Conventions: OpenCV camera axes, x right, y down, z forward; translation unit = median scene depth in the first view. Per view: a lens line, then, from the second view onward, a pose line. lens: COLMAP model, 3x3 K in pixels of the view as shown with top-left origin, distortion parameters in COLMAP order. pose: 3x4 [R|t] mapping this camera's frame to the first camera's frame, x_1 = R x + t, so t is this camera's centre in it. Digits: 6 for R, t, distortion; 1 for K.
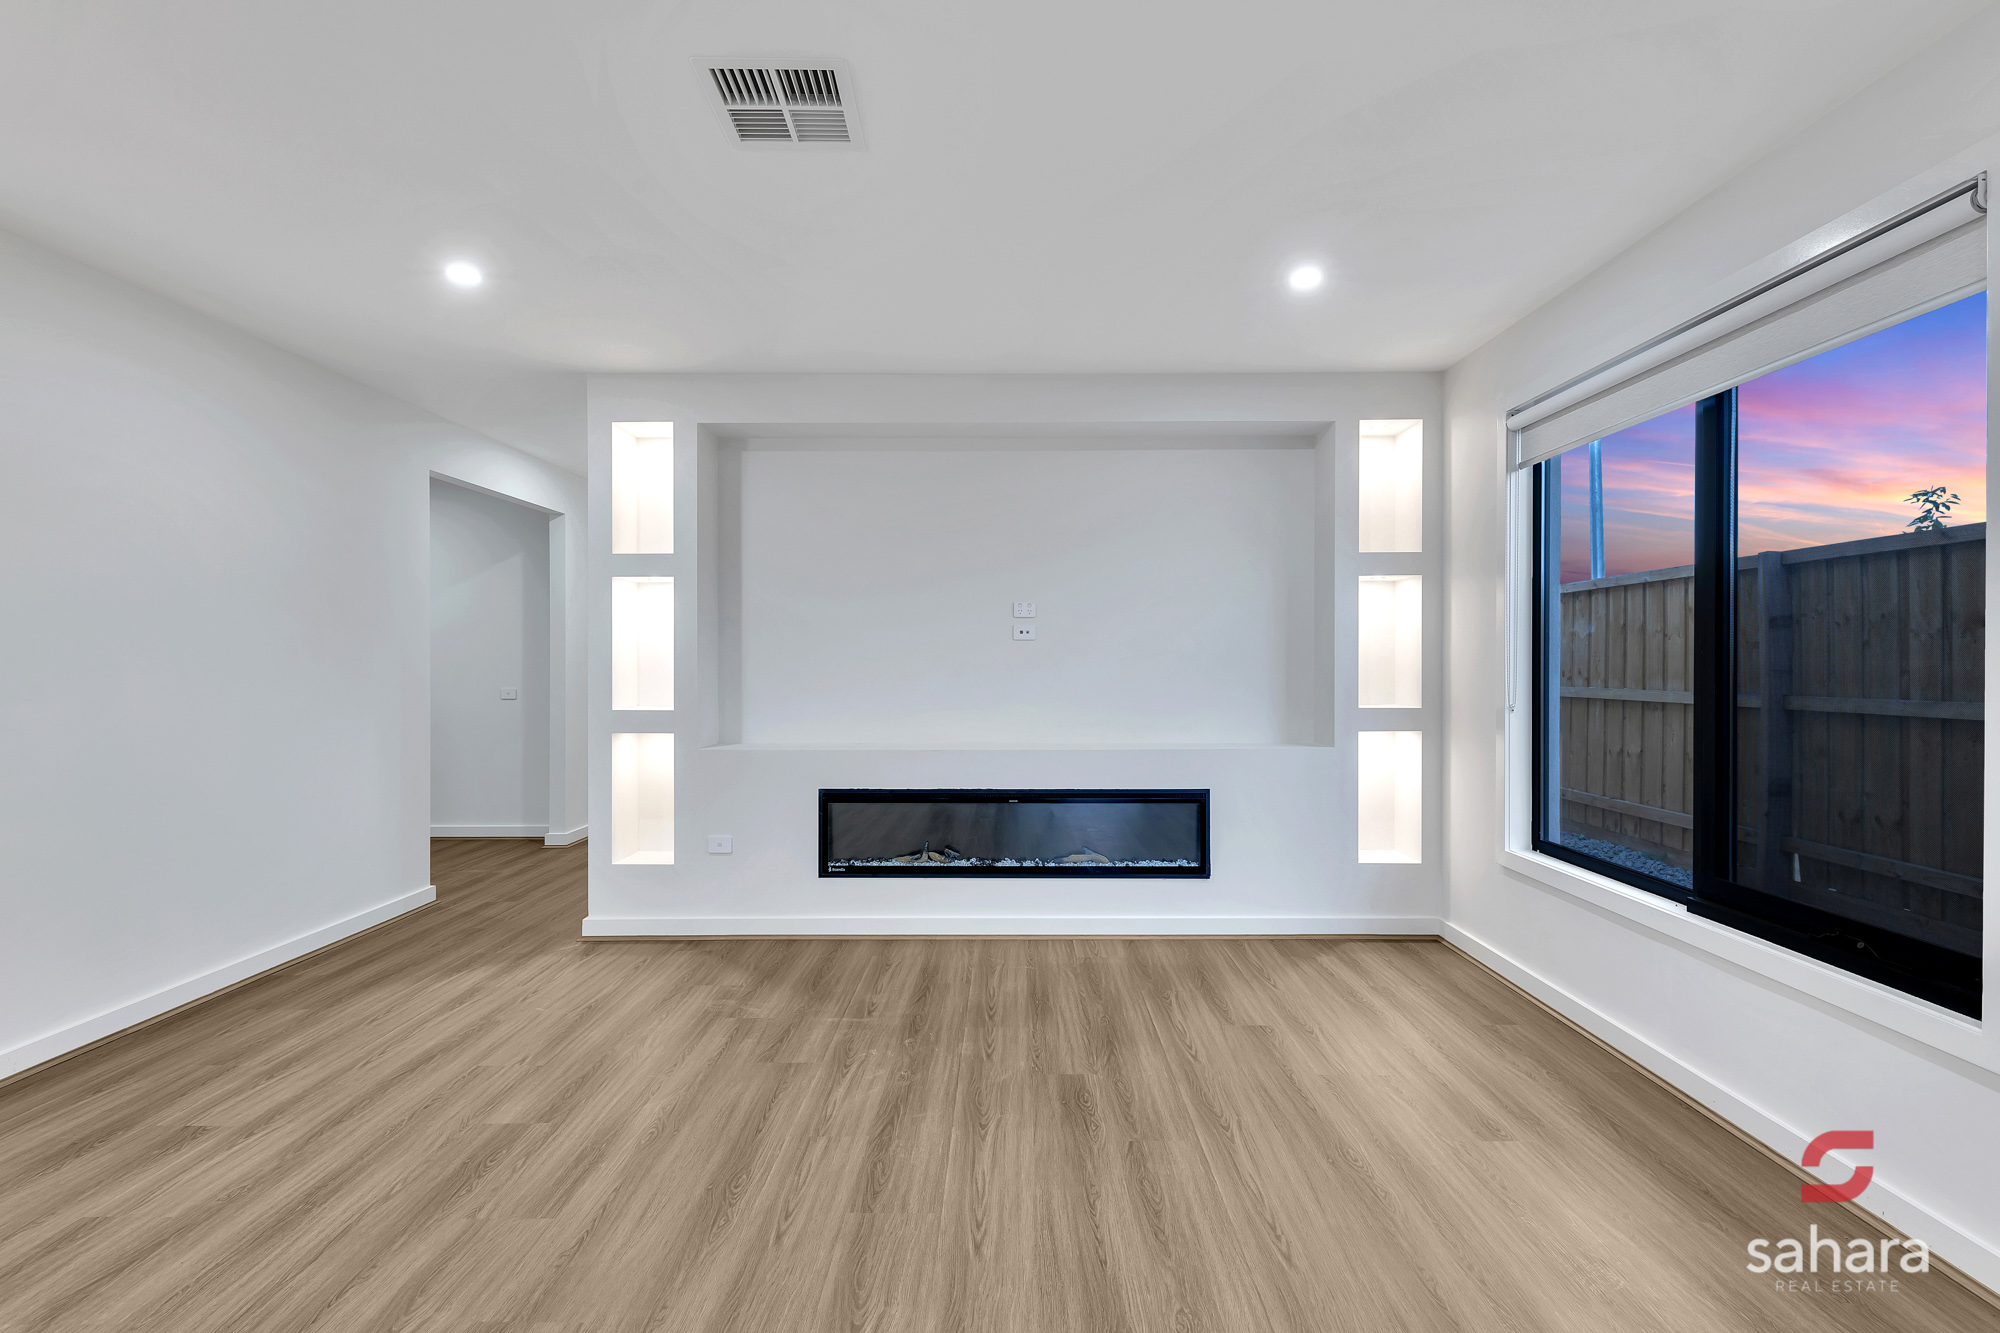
lens RADIAL K [[883.9, 0, 1001.5], [0, 883.9, 673.4], [0, 0, 1]] dist [0.009005, -0.002590]
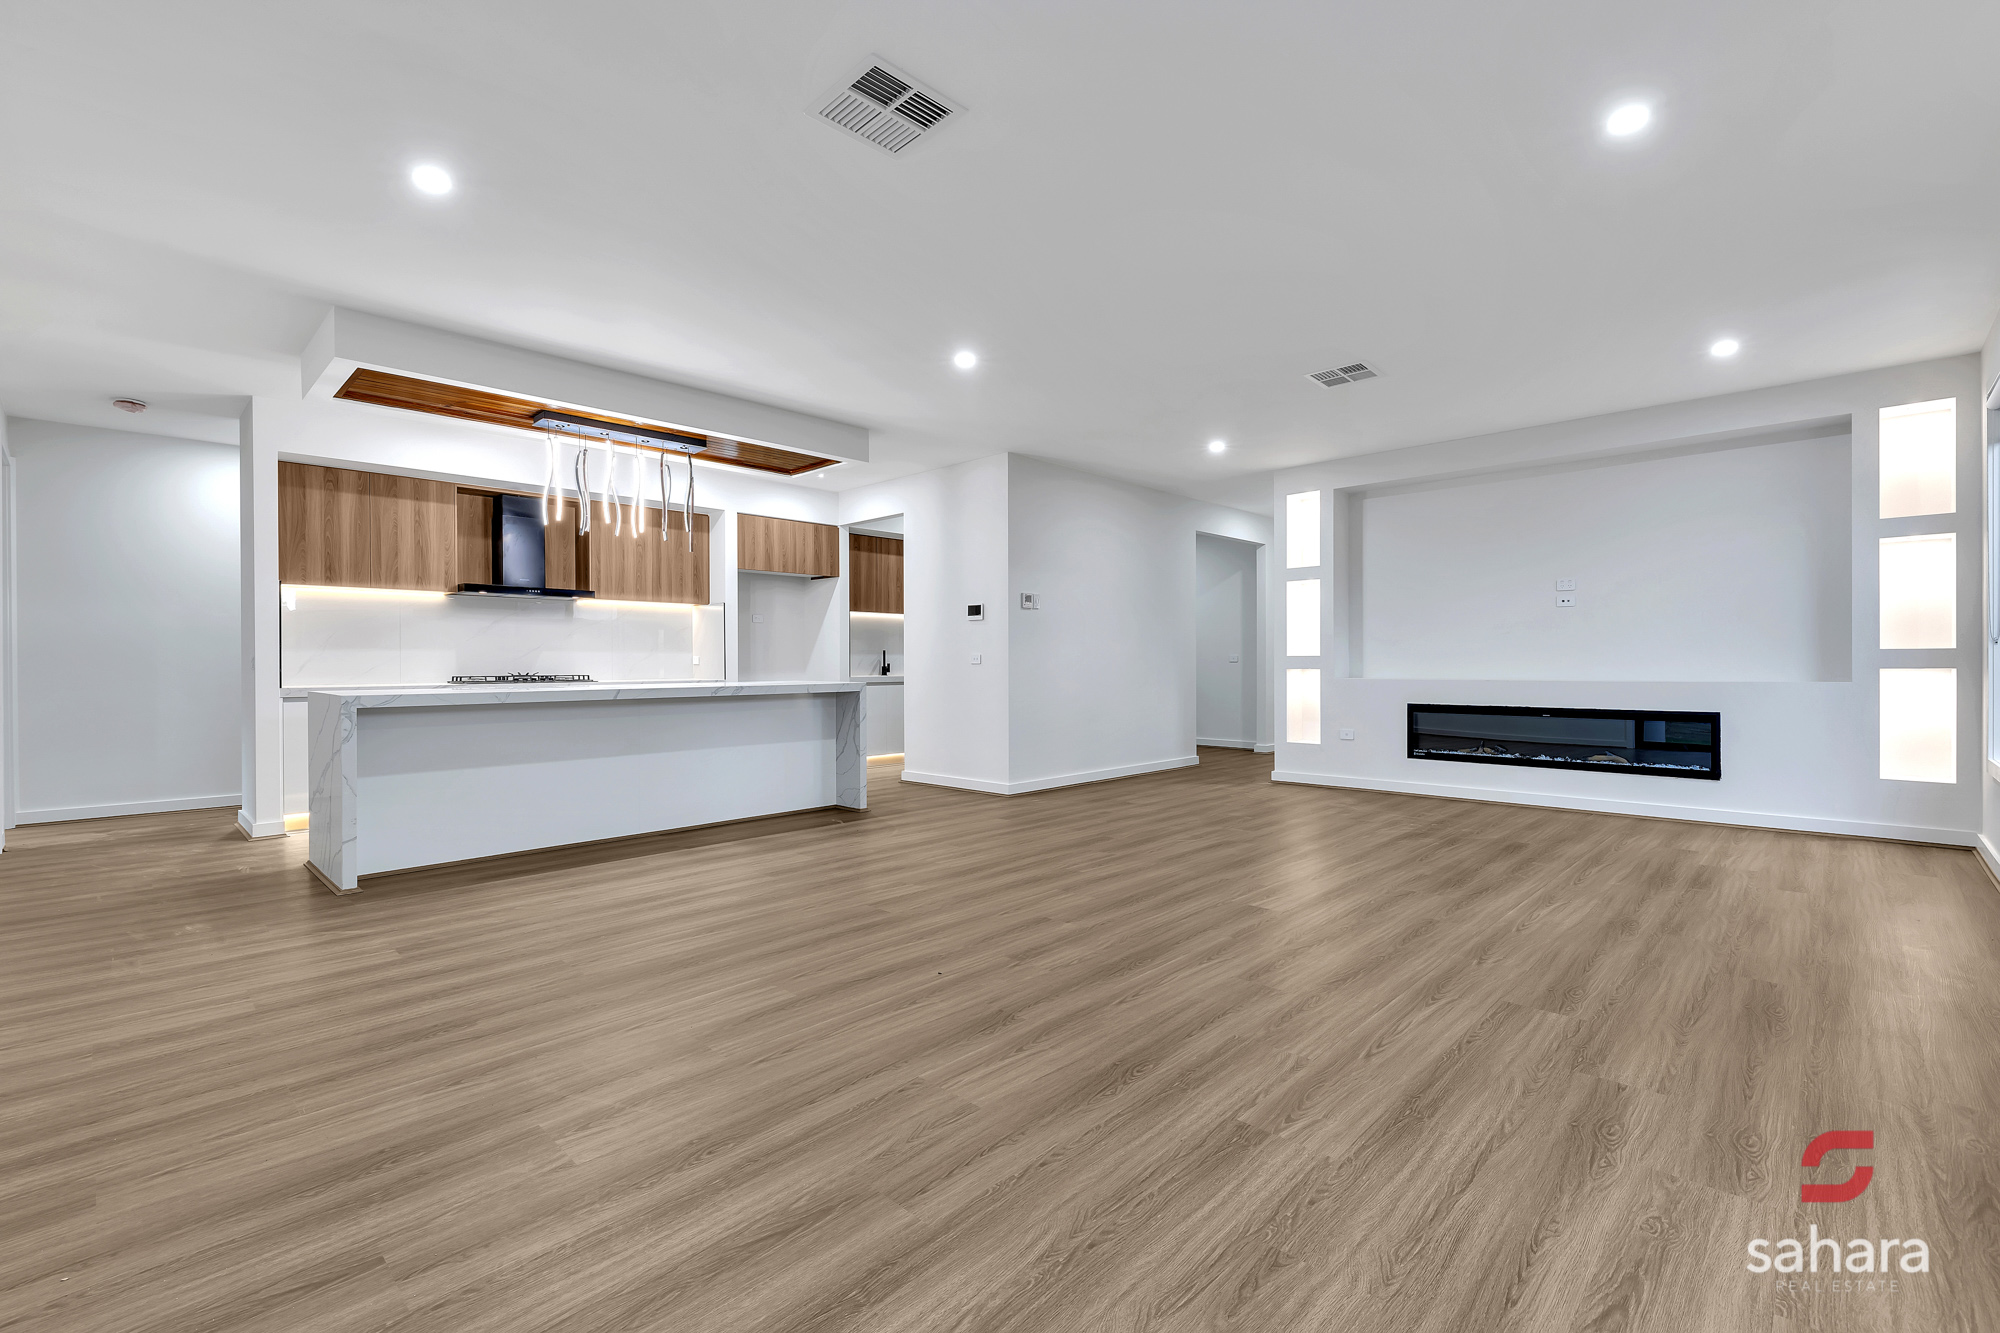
lens RADIAL K [[883.9, 0, 995.7], [0, 883.9, 664.1], [0, 0, 1]] dist [0.009005, -0.002590]
pose [[0.719817, -0.001920, -0.694161, 0.380554], [-0.004482, 0.999962, -0.007414, 0.074761], [0.694149, 0.008448, 0.719782, -0.699446]]
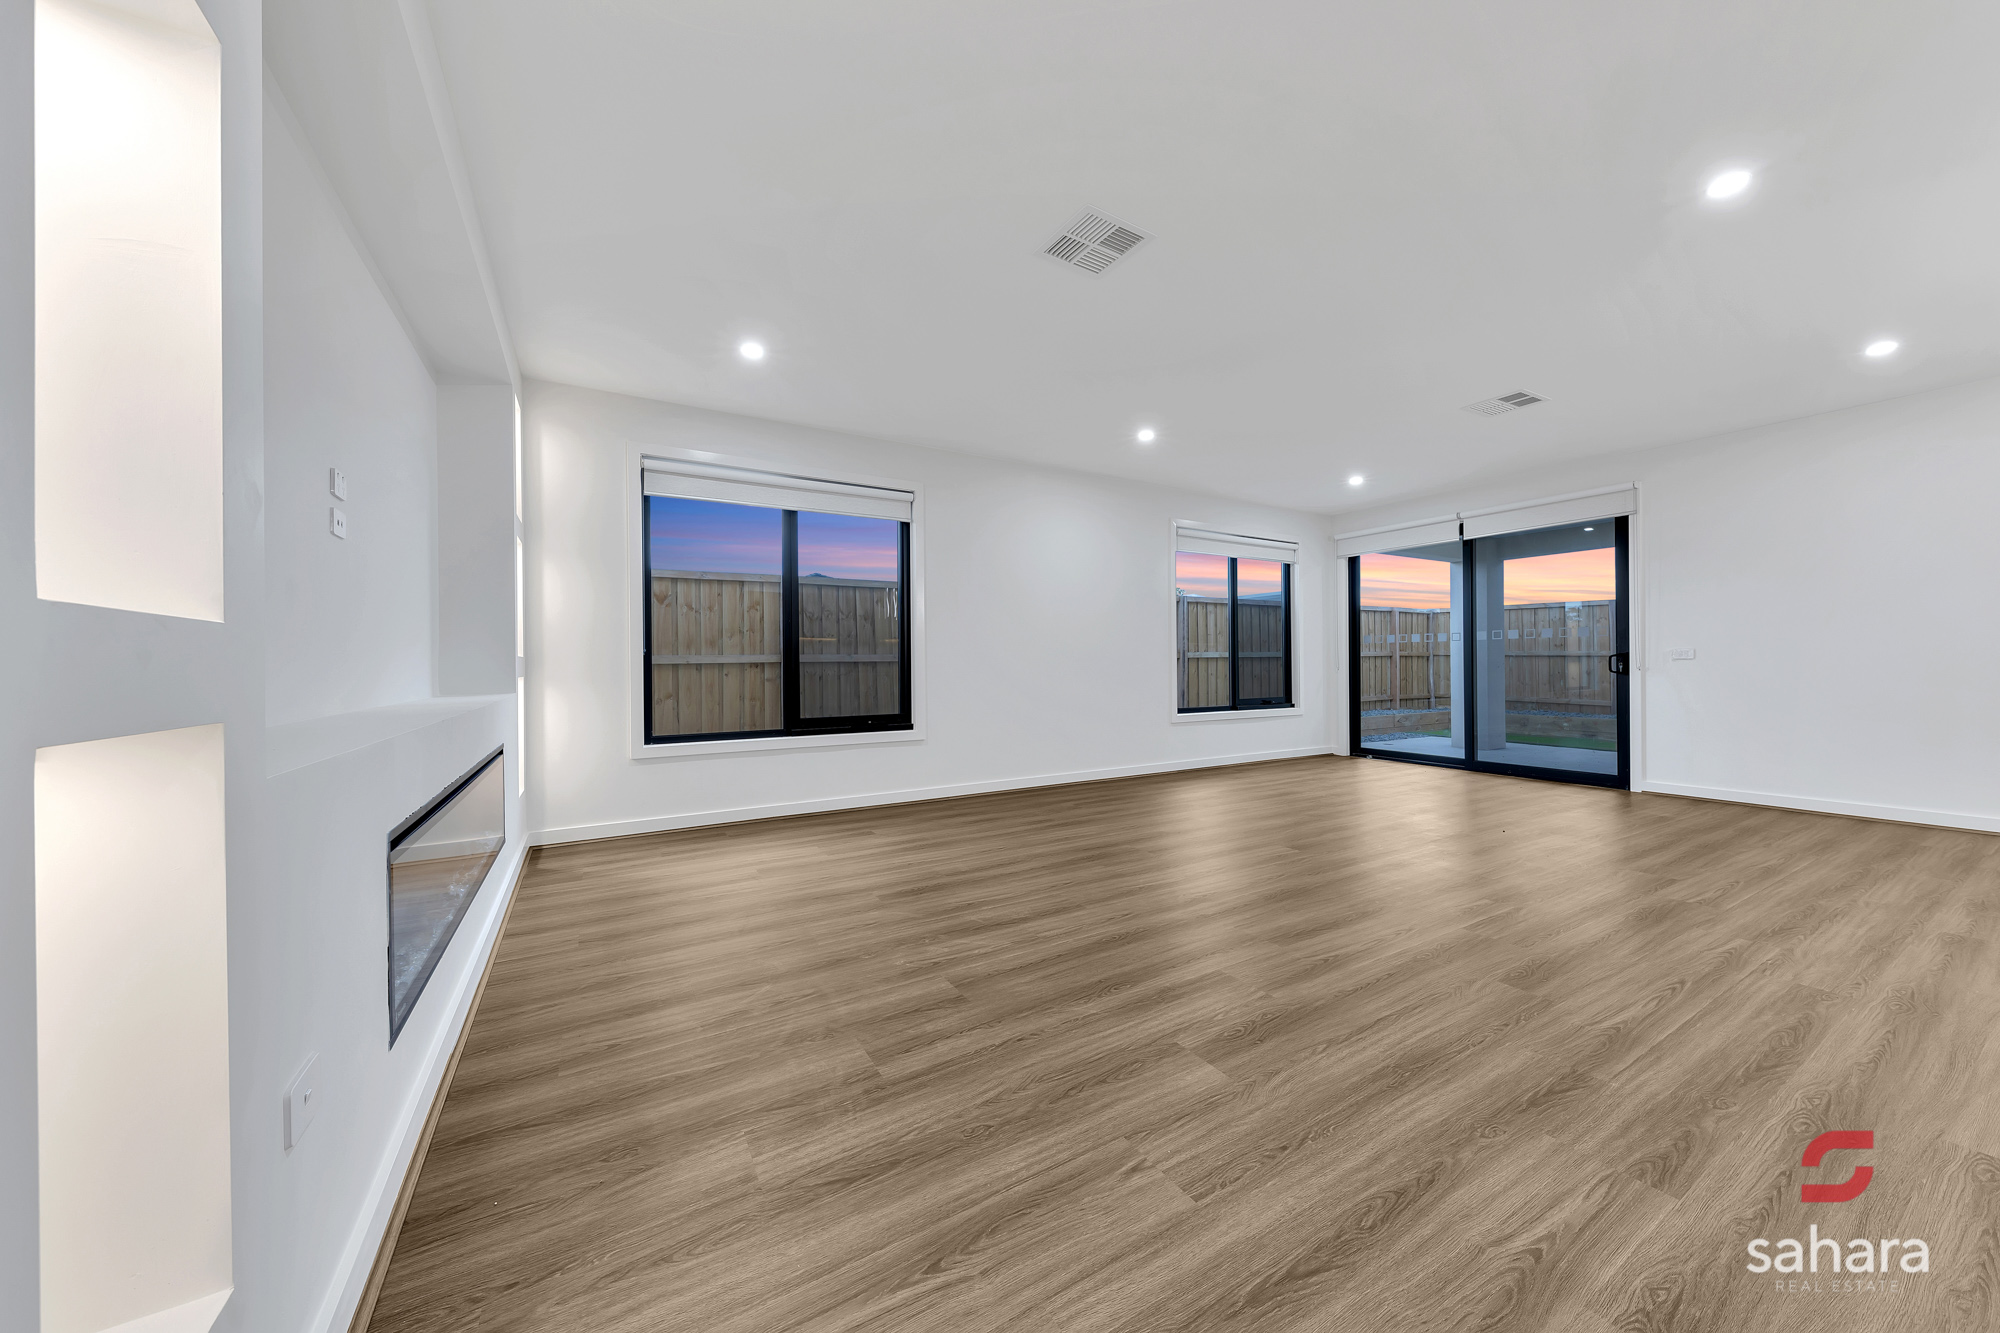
lens RADIAL K [[692.5, 0, 1003.2], [0, 692.5, 661.7], [0, 0, 1]] dist [-0.002601, -0.000629]
pose [[-0.514701, 0.009950, 0.857312, -0.640873], [0.025347, 0.999672, 0.003615, 0.057220], [-0.856995, 0.023591, -0.514784, 0.931230]]
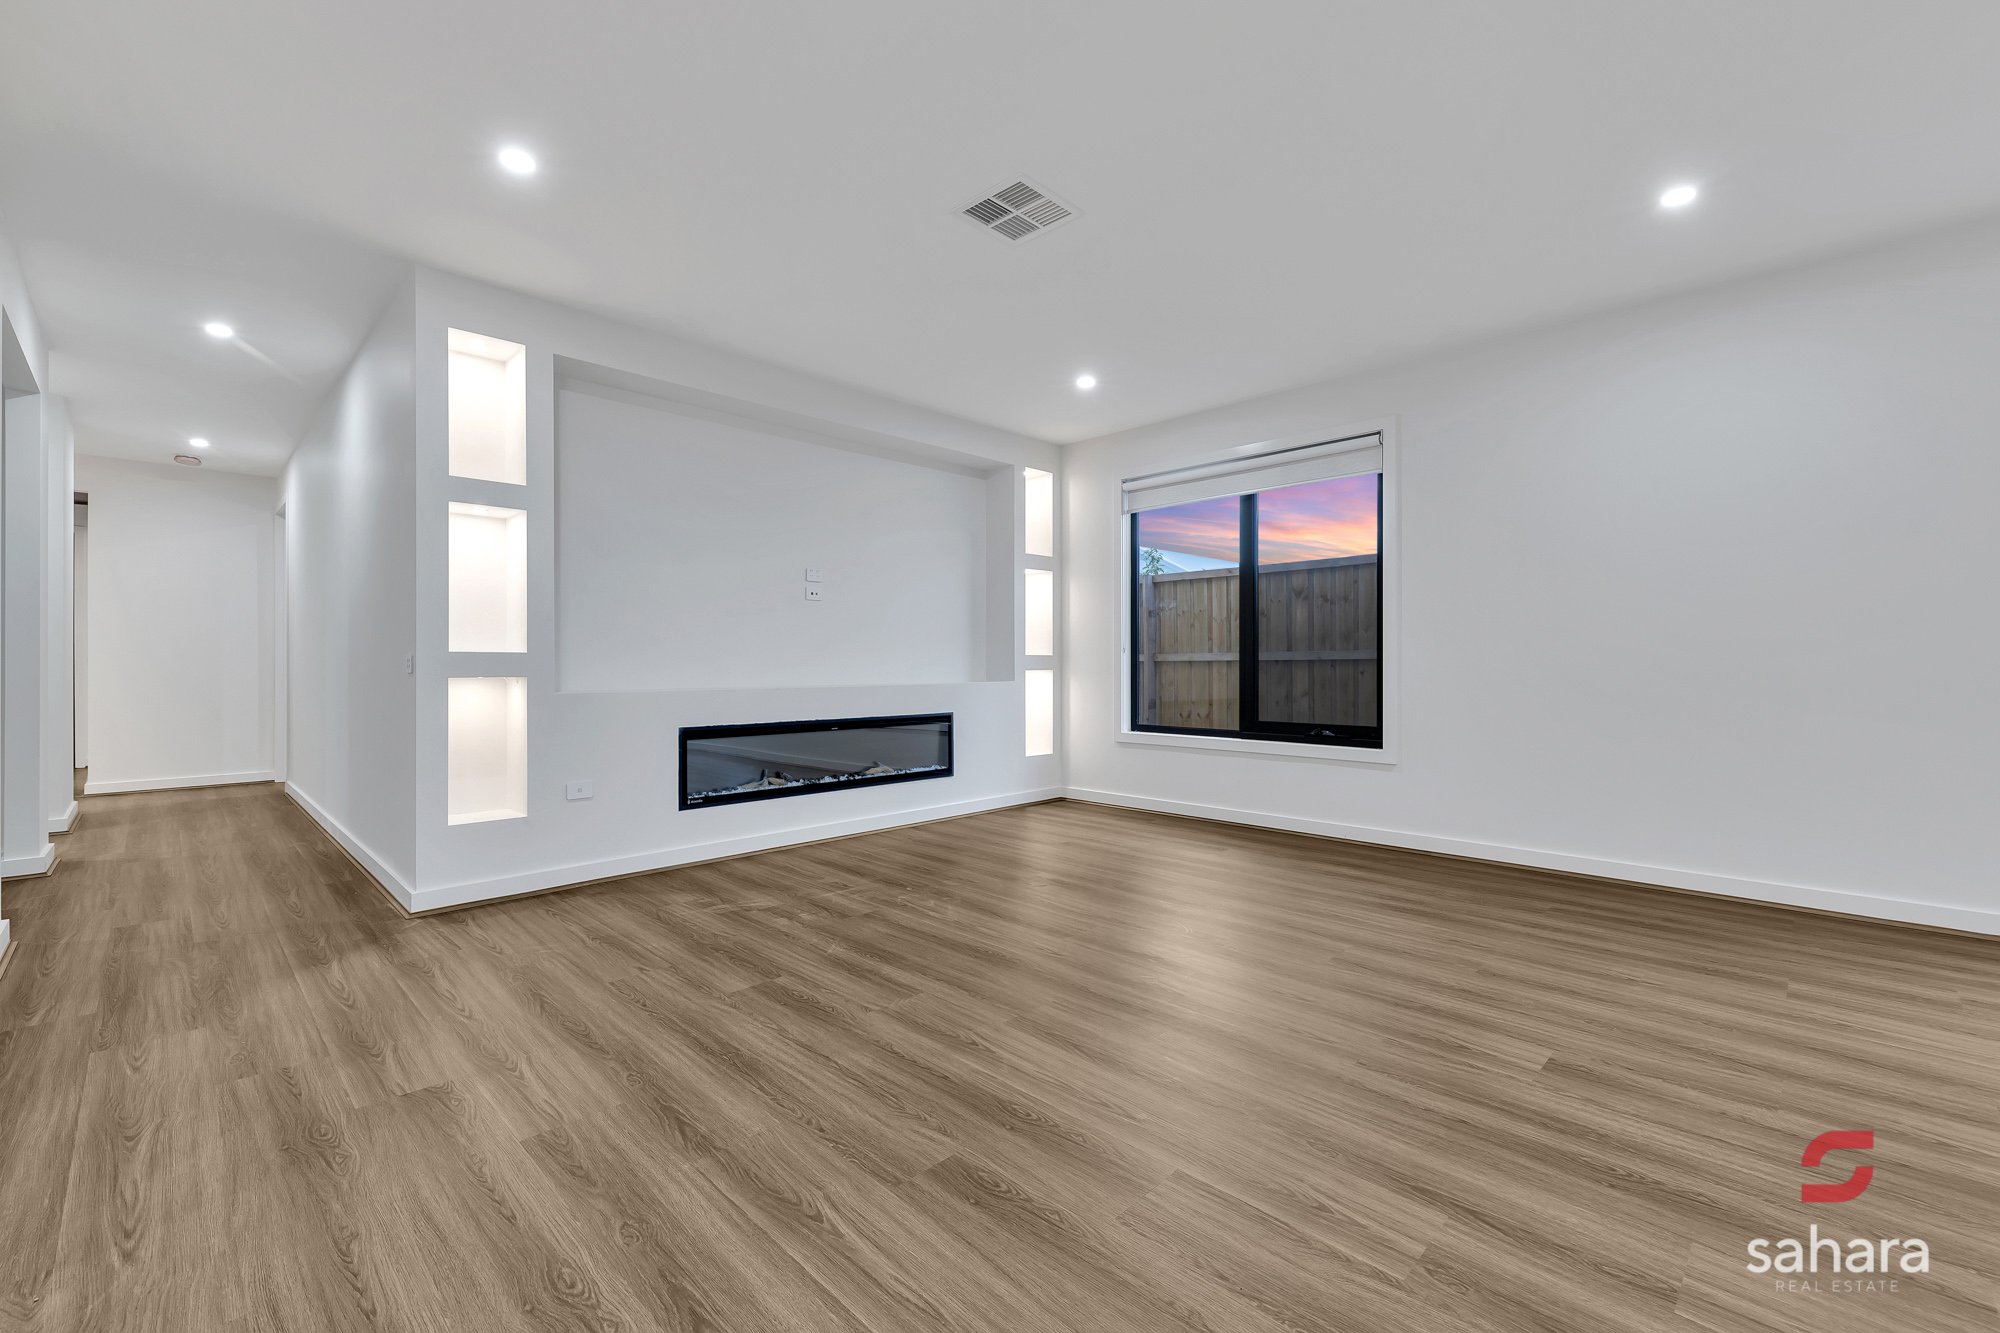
lens RADIAL K [[837.6, 0, 999.4], [0, 837.6, 671.0], [0, 0, 1]] dist [-0.000376, -0.000222]
pose [[0.698362, -0.005548, 0.715723, -0.665084], [0.010067, 0.999947, -0.002072, 0.069551], [-0.715674, 0.008652, 0.698381, 0.020799]]
